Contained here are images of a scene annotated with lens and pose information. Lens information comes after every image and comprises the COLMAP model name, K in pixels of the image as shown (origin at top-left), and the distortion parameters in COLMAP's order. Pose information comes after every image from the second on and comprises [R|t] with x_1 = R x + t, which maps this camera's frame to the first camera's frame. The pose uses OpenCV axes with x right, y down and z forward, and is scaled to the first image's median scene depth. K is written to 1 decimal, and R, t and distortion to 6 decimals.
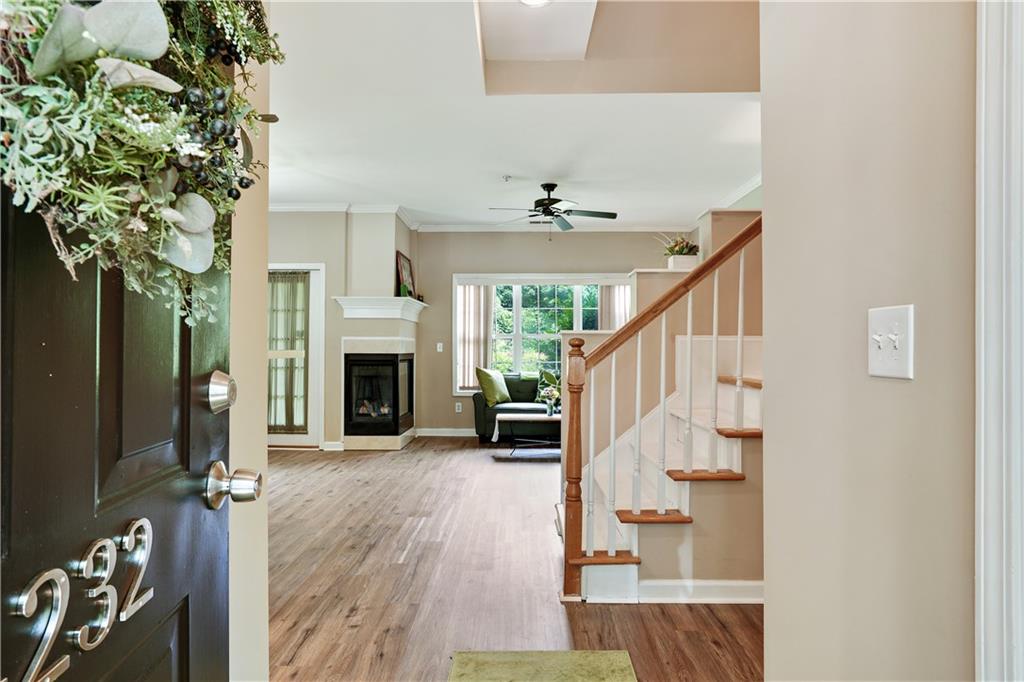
lens RADIAL K [[667.2, 0, 492.9], [0, 667.2, 339.6], [0, 0, 1]] dist [-0.032008, -0.000520]
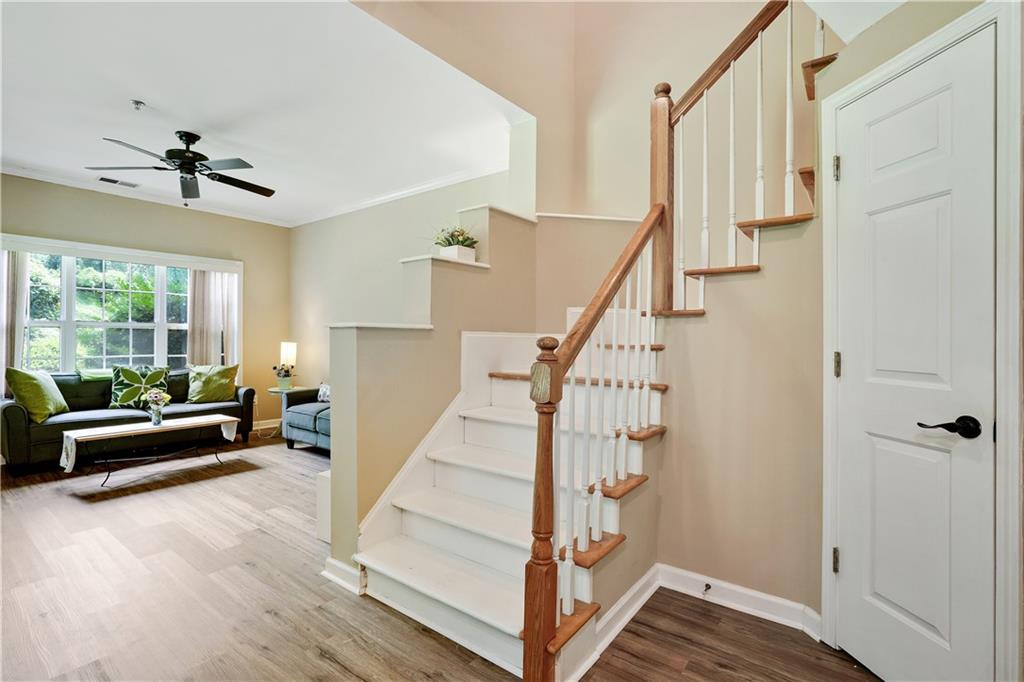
lens RADIAL K [[494.6, 0, 521.6], [0, 494.6, 333.0], [0, 0, 1]] dist [-0.050074, 0.020208]
pose [[0.571286, 0.006667, 0.820724, -0.157929], [-0.014640, 0.999891, 0.002068, -0.004076], [-0.820621, -0.013197, 0.571321, 0.343343]]
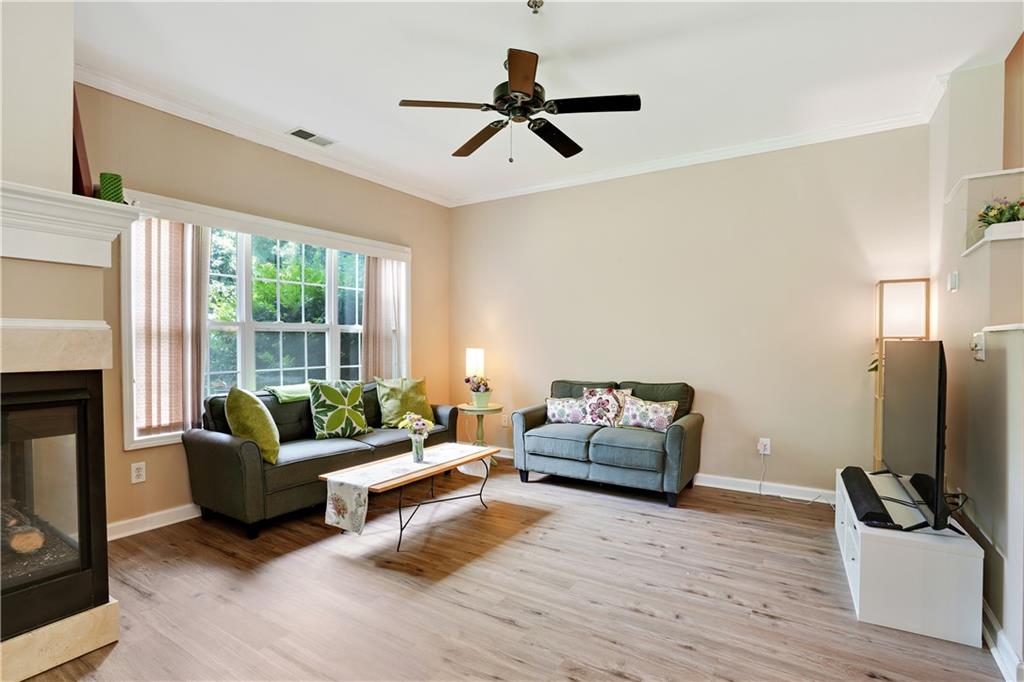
lens RADIAL K [[494.6, 0, 502.9], [0, 494.6, 357.4], [0, 0, 1]] dist [-0.050074, 0.020208]
pose [[0.491785, -0.029156, 0.870228, -0.290479], [-0.012891, 0.999086, 0.040758, 0.002855], [-0.870621, -0.031262, 0.490960, 0.803037]]
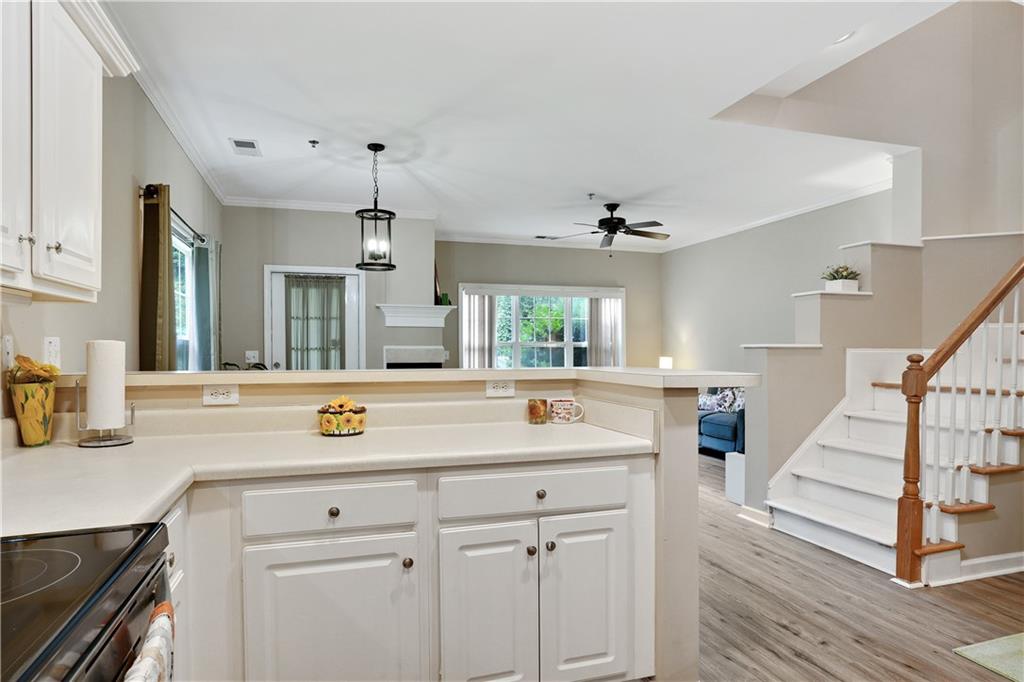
lens RADIAL K [[611.2, 0, 494.5], [0, 611.2, 356.8], [0, 0, 1]] dist [-0.014452, 0.007204]
pose [[0.942435, -0.009499, 0.334255, -0.424091], [0.001086, 0.999678, 0.025348, -0.012343], [-0.334388, -0.023526, 0.942142, 0.129772]]
